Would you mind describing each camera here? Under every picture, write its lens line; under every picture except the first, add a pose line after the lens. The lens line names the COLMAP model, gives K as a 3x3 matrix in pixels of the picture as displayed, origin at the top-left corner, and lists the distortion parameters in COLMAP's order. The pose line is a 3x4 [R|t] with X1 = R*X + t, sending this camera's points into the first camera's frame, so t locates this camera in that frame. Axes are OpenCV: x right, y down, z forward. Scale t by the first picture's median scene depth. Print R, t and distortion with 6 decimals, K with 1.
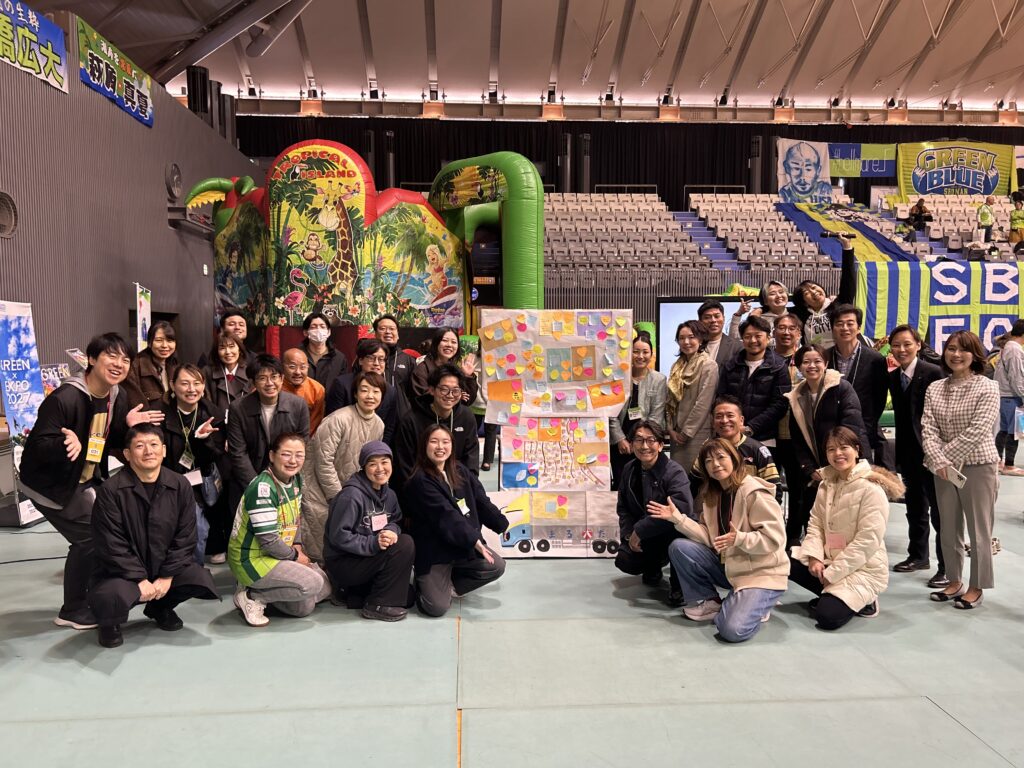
lens RADIAL K [[773.1, 0, 507.3], [0, 773.1, 384.7], [0, 0, 1]] dist [0.014669, -0.016188]
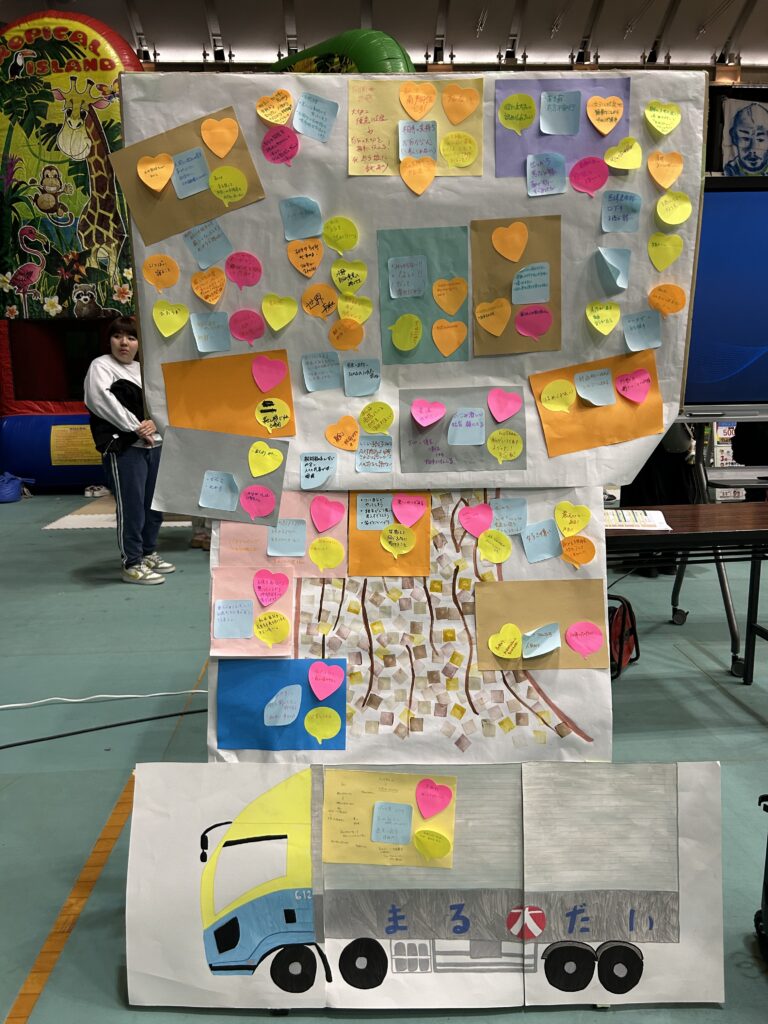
lens RADIAL K [[773.1, 0, 386.7], [0, 773.1, 520.3], [0, 0, 1]] dist [0.014669, -0.016188]
pose [[0.999904, -0.005515, -0.012733, 0.056859], [0.007129, 0.991441, 0.130358, 0.016873], [0.011905, -0.130436, 0.991385, 0.721086]]
